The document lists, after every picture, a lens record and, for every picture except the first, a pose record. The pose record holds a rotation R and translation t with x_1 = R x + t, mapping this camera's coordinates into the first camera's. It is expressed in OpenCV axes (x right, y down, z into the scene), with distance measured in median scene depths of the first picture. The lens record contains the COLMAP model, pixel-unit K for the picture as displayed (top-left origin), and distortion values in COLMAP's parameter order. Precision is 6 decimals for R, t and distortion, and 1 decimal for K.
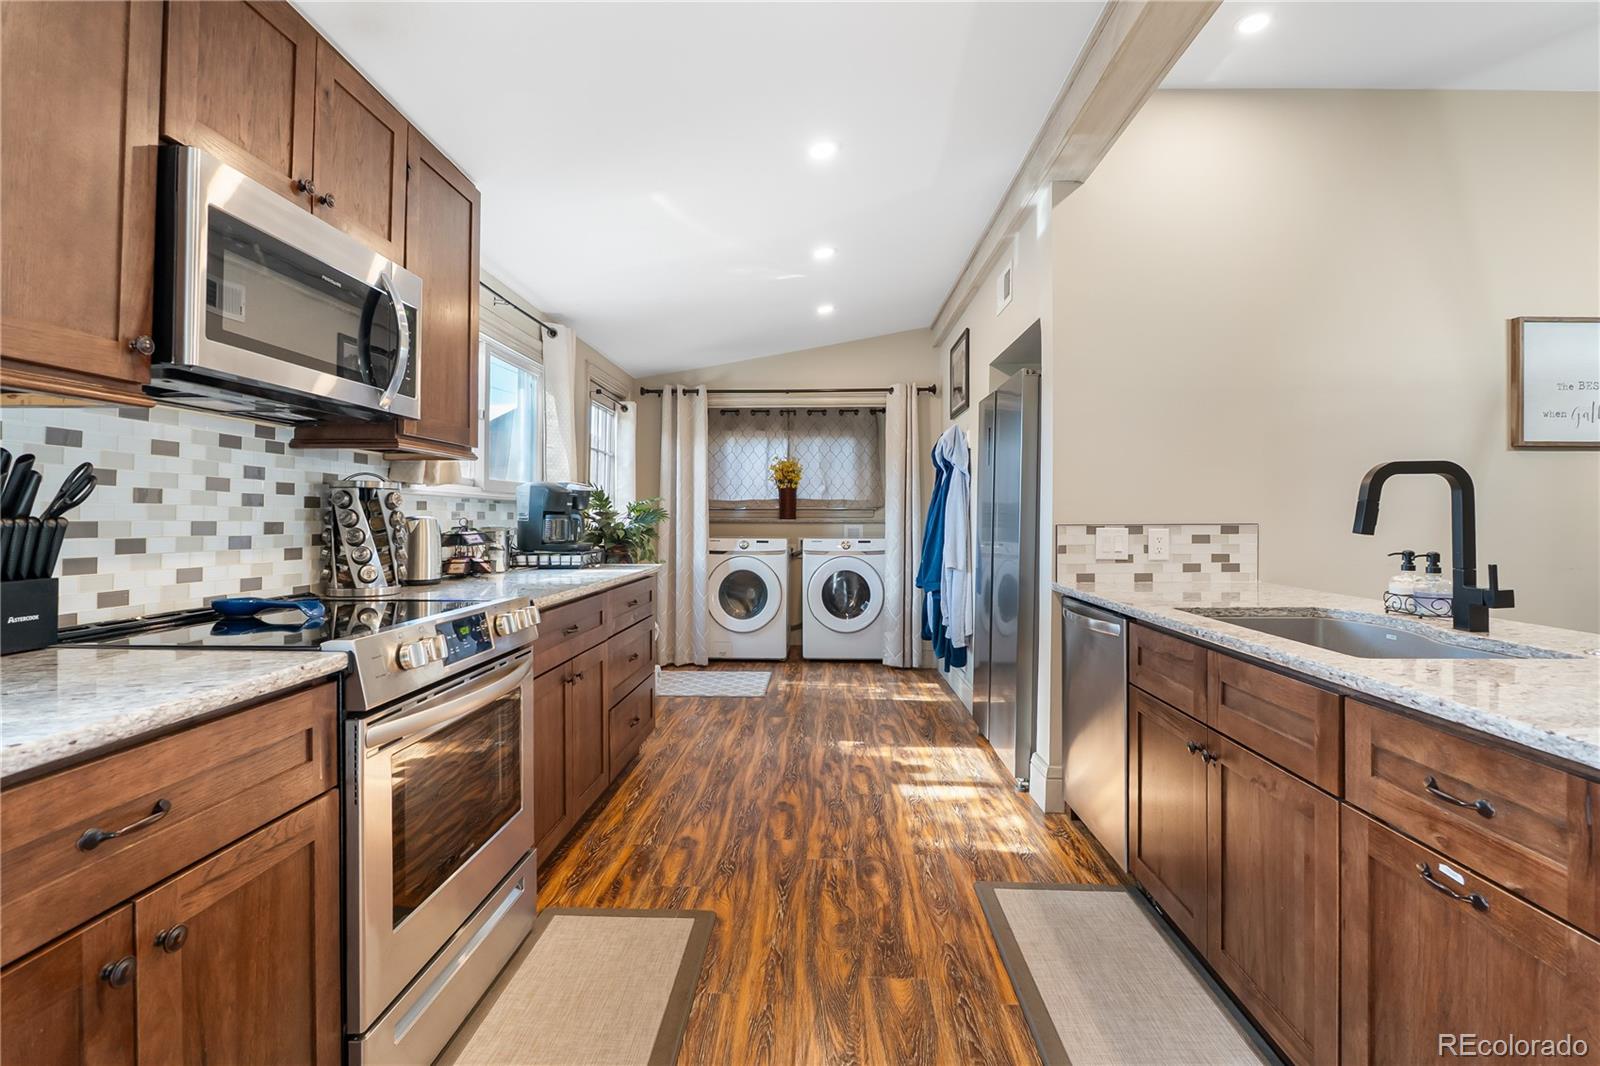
lens RADIAL K [[730.7, 0, 801.3], [0, 730.7, 523.8], [0, 0, 1]] dist [-0.016716, 0.002884]
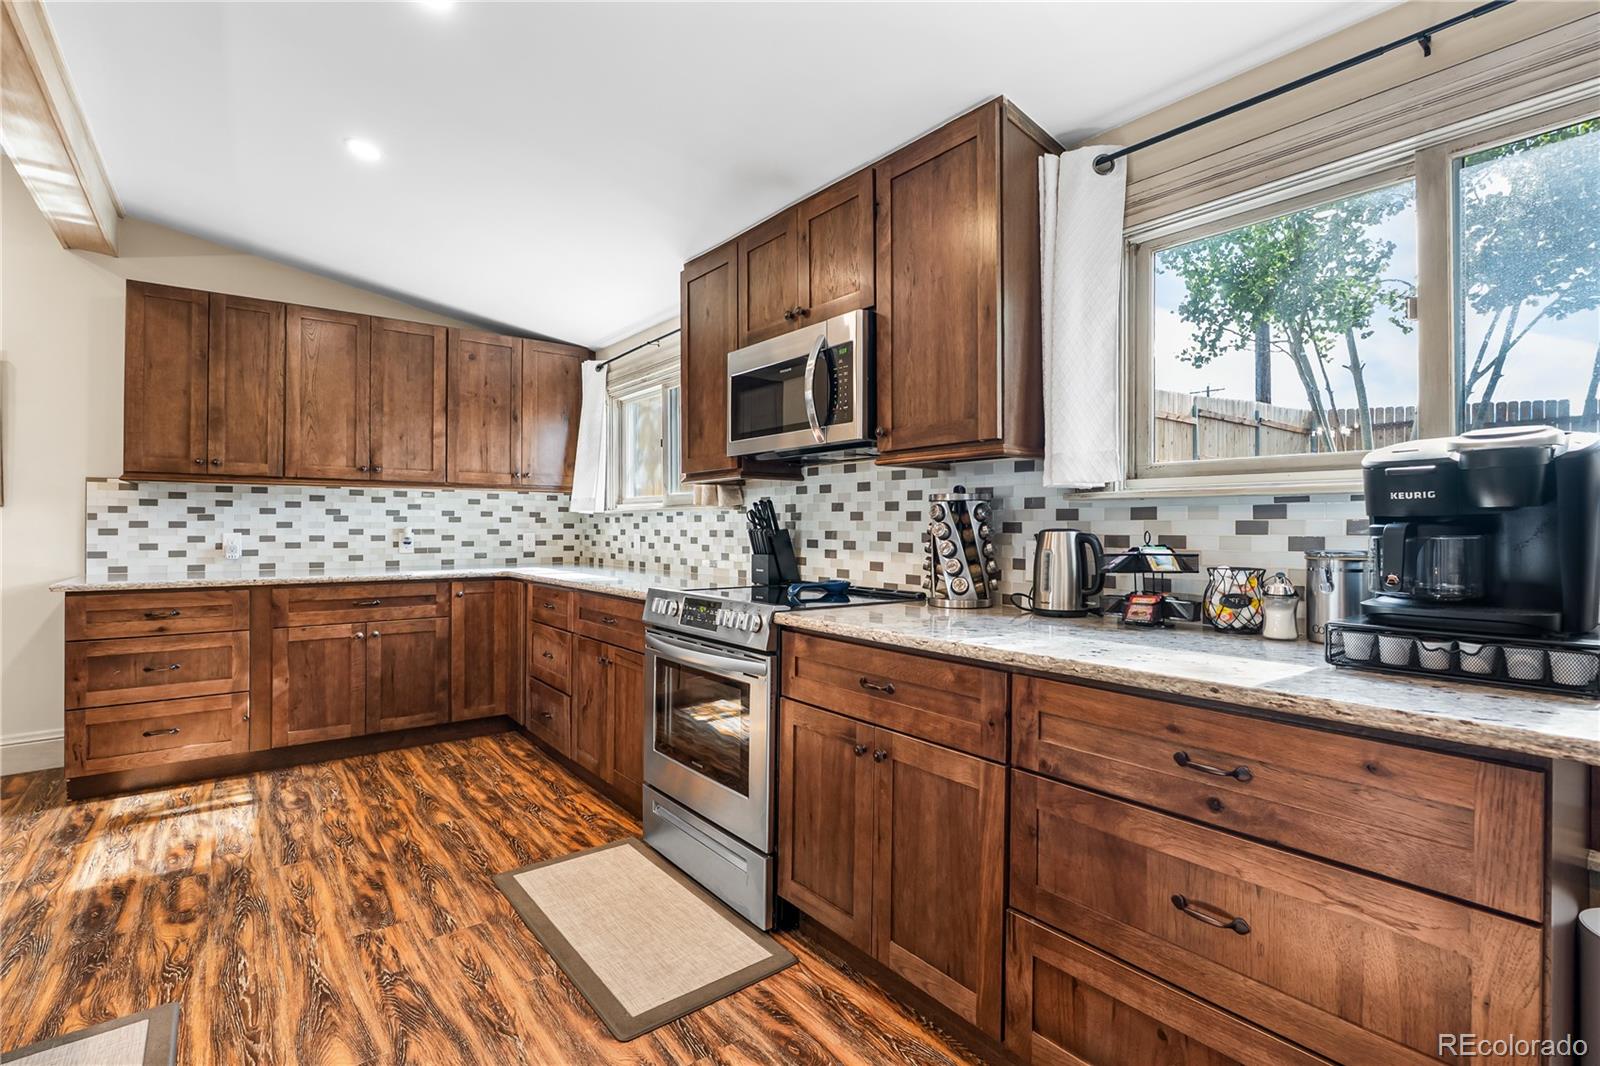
lens RADIAL K [[730.7, 0, 803.2], [0, 730.7, 522.8], [0, 0, 1]] dist [-0.016716, 0.002884]
pose [[-0.760353, -0.011429, -0.649409, 0.272632], [-0.010192, 0.999932, -0.005664, -0.010728], [0.649430, 0.002313, -0.760418, 1.952860]]
